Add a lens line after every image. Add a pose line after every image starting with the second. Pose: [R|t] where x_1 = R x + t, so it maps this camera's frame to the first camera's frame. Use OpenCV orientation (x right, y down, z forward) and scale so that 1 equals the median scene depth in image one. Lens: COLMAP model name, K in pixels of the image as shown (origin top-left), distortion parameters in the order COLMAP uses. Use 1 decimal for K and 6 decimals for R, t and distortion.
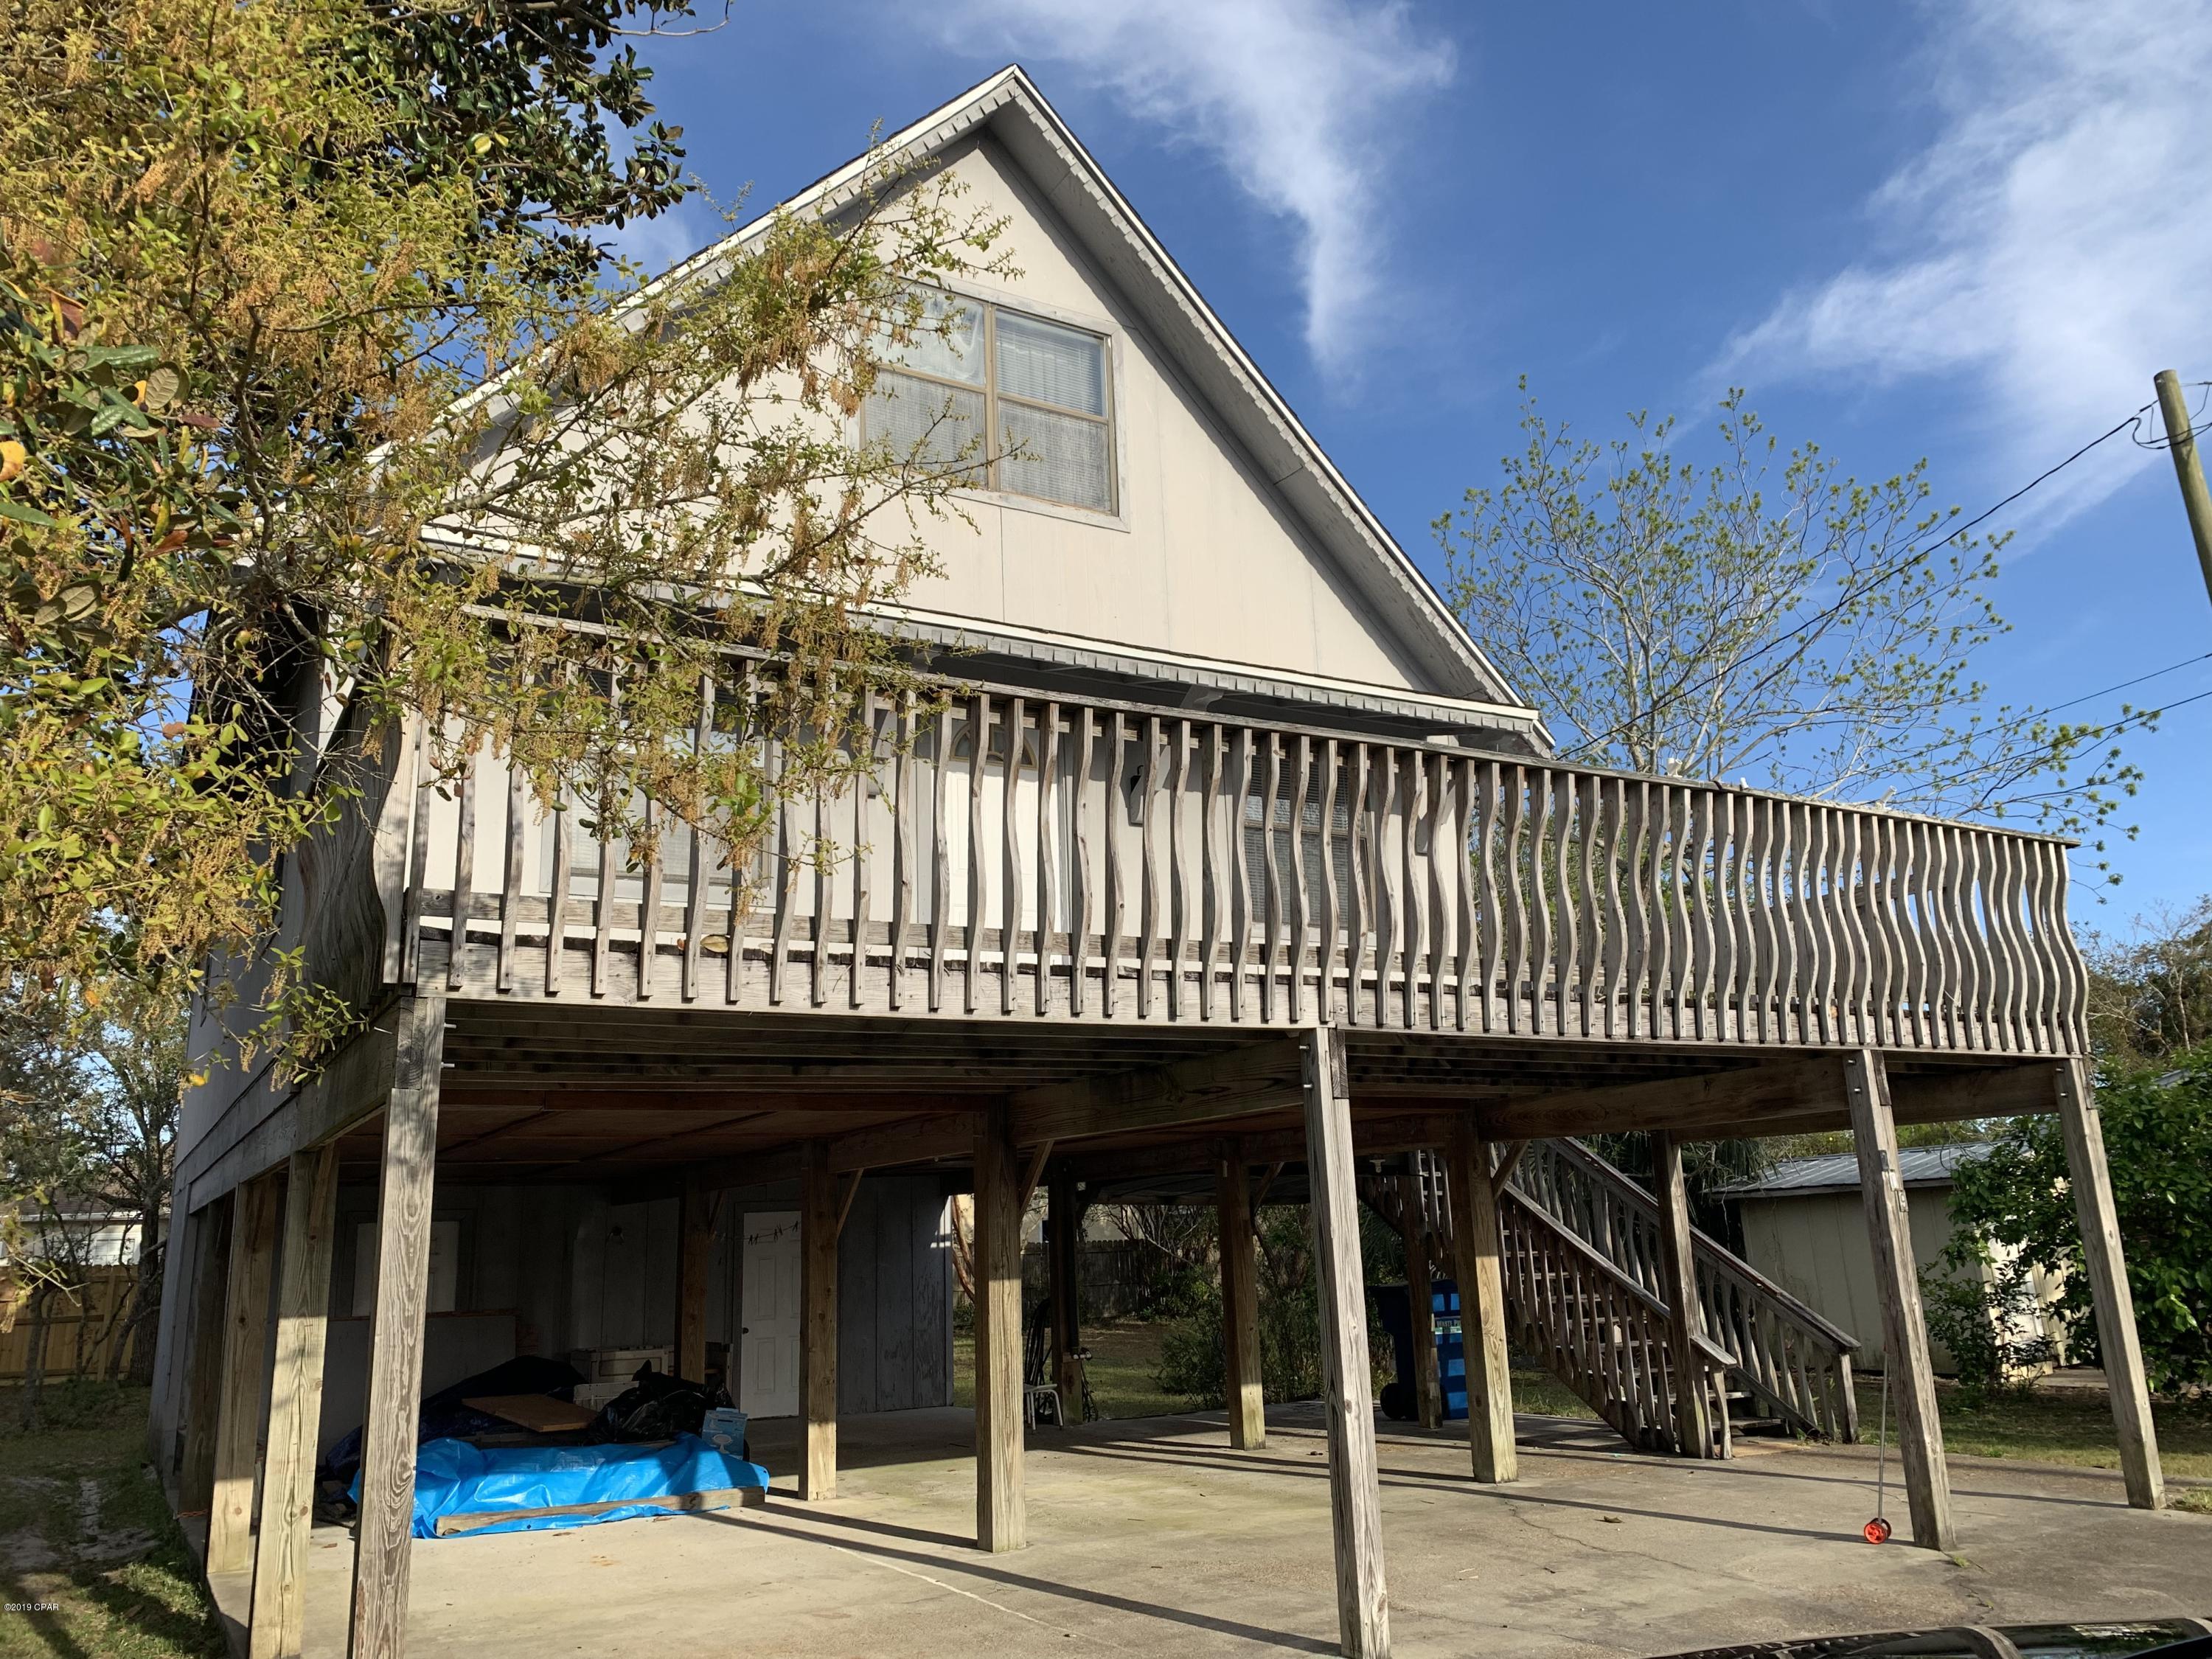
lens RADIAL K [[1666.7, 0, 1106.0], [0, 1666.7, 829.5], [0, 0, 1]] dist [0.003999, 0.000789]
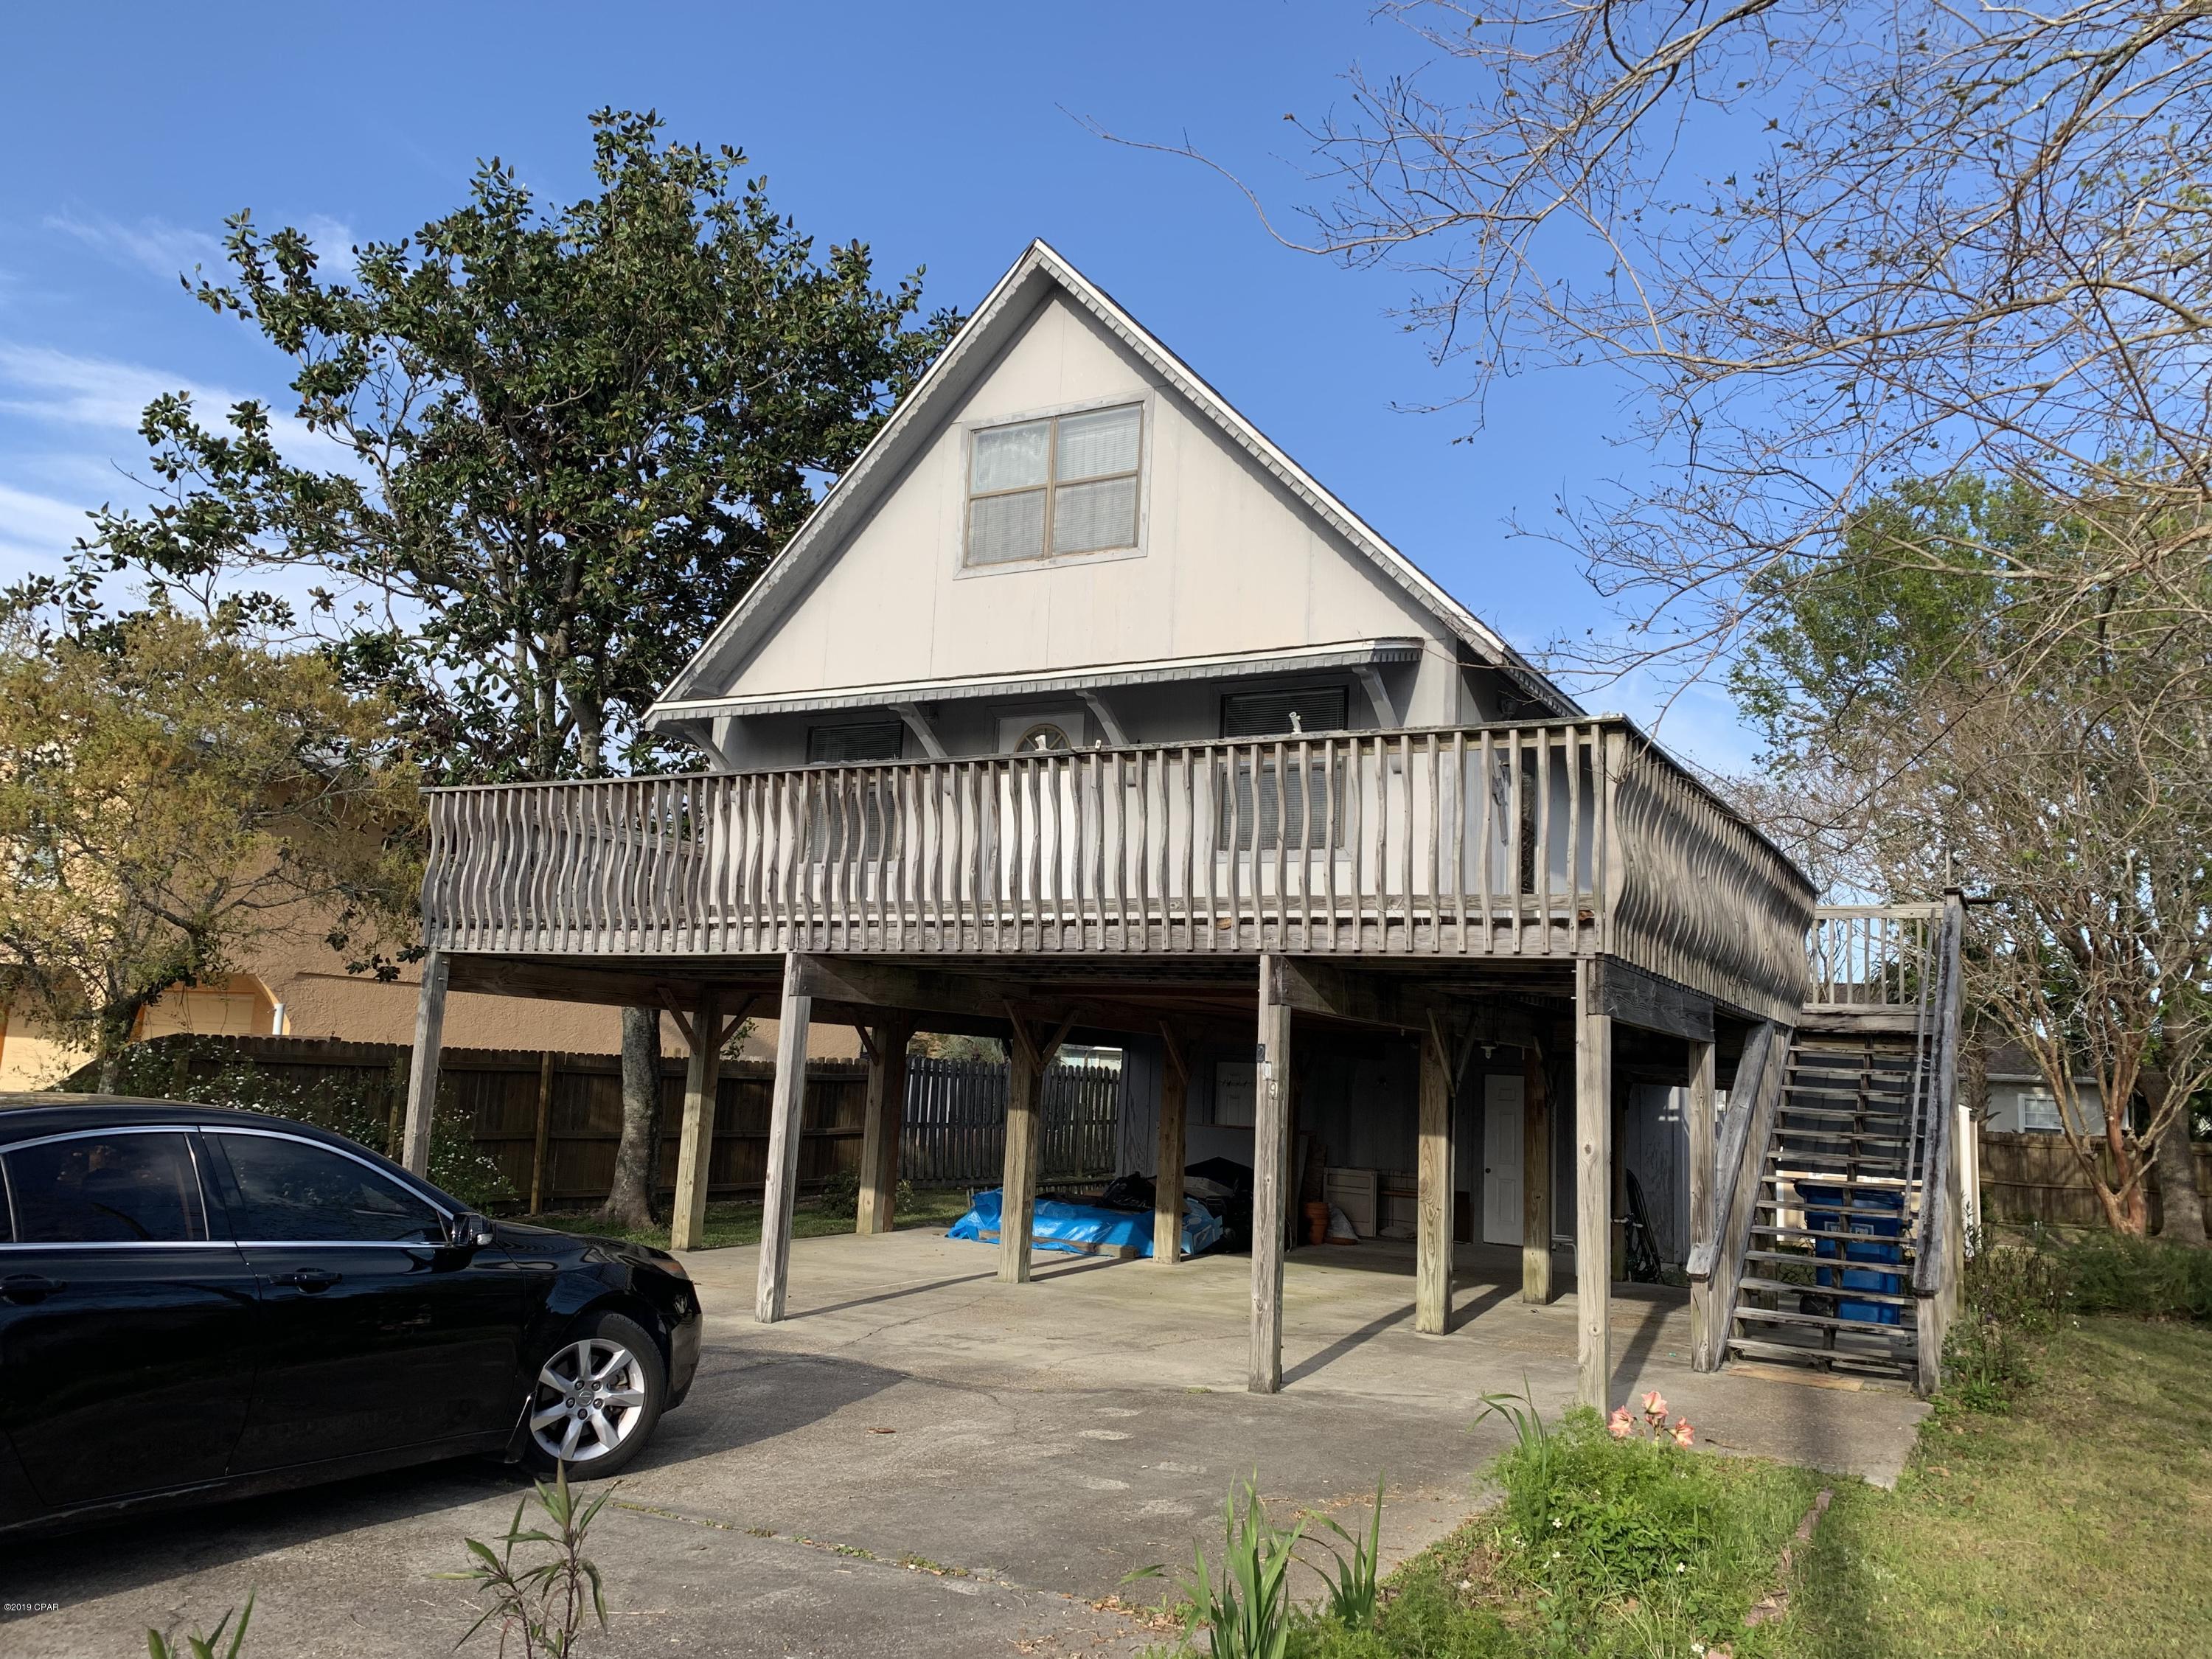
lens RADIAL K [[1666.7, 0, 1106.0], [0, 1666.7, 829.5], [0, 0, 1]] dist [0.003999, 0.000789]
pose [[0.534162, -0.069297, -0.842537, 1.250161], [0.134423, 0.990917, 0.003722, 0.024994], [0.834626, -0.115245, 0.538626, 0.285417]]
